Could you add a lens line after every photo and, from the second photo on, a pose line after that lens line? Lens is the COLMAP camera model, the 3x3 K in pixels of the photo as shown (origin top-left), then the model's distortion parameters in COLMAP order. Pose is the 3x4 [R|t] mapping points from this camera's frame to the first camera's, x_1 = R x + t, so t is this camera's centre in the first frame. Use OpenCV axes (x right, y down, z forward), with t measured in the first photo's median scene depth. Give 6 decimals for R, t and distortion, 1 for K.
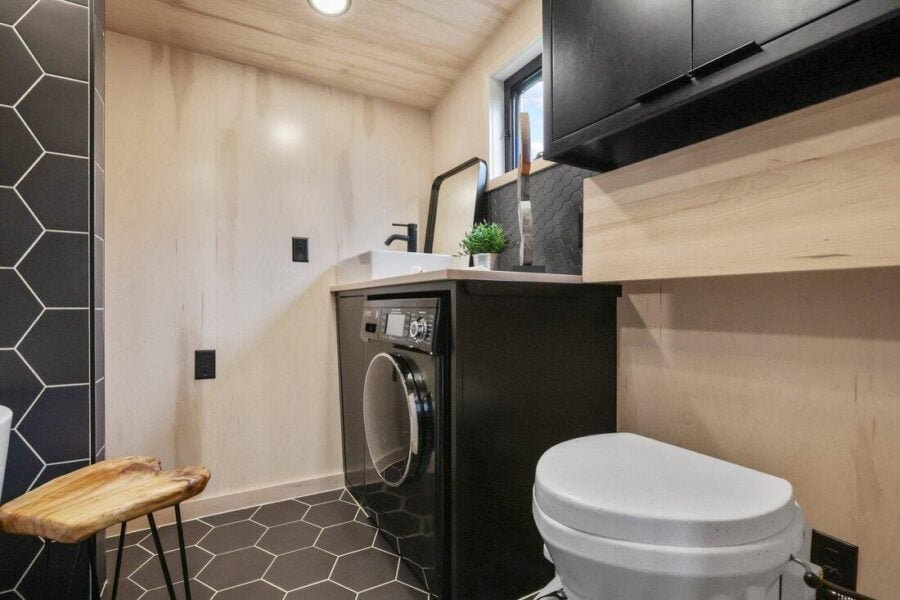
lens RADIAL K [[435.8, 0, 450.0], [0, 435.8, 300.0], [0, 0, 1]] dist [-0.003313, 0.000463]
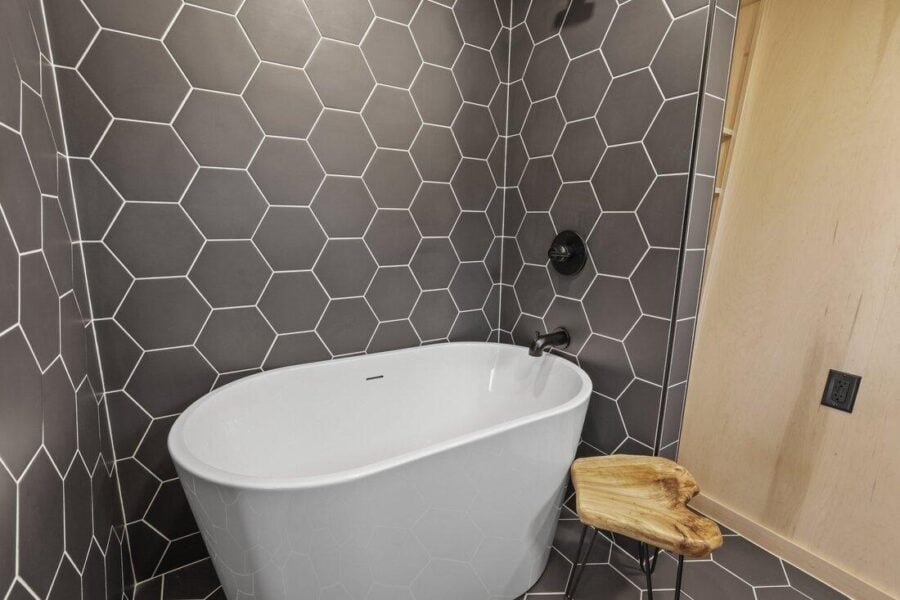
lens RADIAL K [[413.8, 0, 446.3], [0, 413.8, 299.0], [0, 0, 1]] dist [-0.003230, 0.000160]
pose [[0.063215, 0.184362, -0.980823, 0.107200], [-0.003746, 0.982826, 0.184496, -0.195577], [0.997993, -0.007989, 0.062820, 0.359509]]
